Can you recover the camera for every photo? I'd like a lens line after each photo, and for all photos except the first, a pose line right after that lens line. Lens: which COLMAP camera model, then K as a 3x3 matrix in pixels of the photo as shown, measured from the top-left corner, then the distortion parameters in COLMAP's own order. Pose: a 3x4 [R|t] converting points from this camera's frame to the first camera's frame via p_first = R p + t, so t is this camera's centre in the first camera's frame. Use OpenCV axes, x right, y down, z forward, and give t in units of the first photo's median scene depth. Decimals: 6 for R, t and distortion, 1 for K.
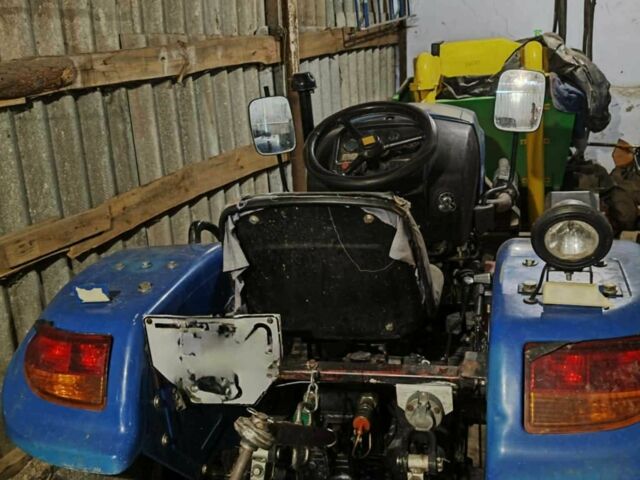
lens RADIAL K [[653.5, 0, 321.2], [0, 653.5, 219.8], [0, 0, 1]] dist [0.160772, -0.413011]
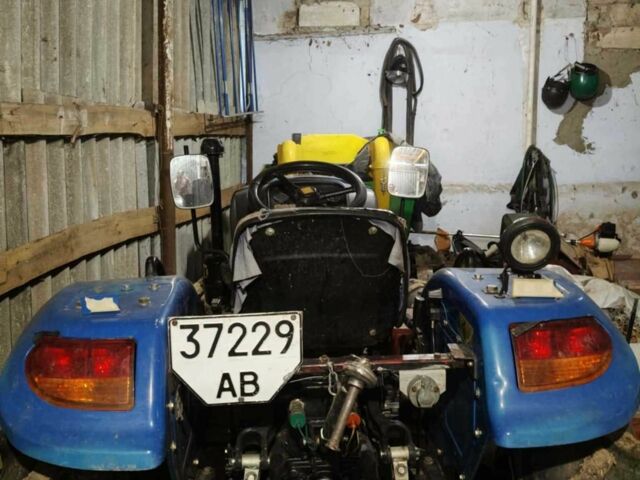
lens RADIAL K [[653.5, 0, 321.2], [0, 653.5, 219.8], [0, 0, 1]] dist [0.160772, -0.413011]
pose [[0.950517, 0.039630, 0.308134, -0.175257], [0.010021, 0.987403, -0.157905, 0.075768], [-0.310510, 0.153179, 0.938147, -0.042153]]
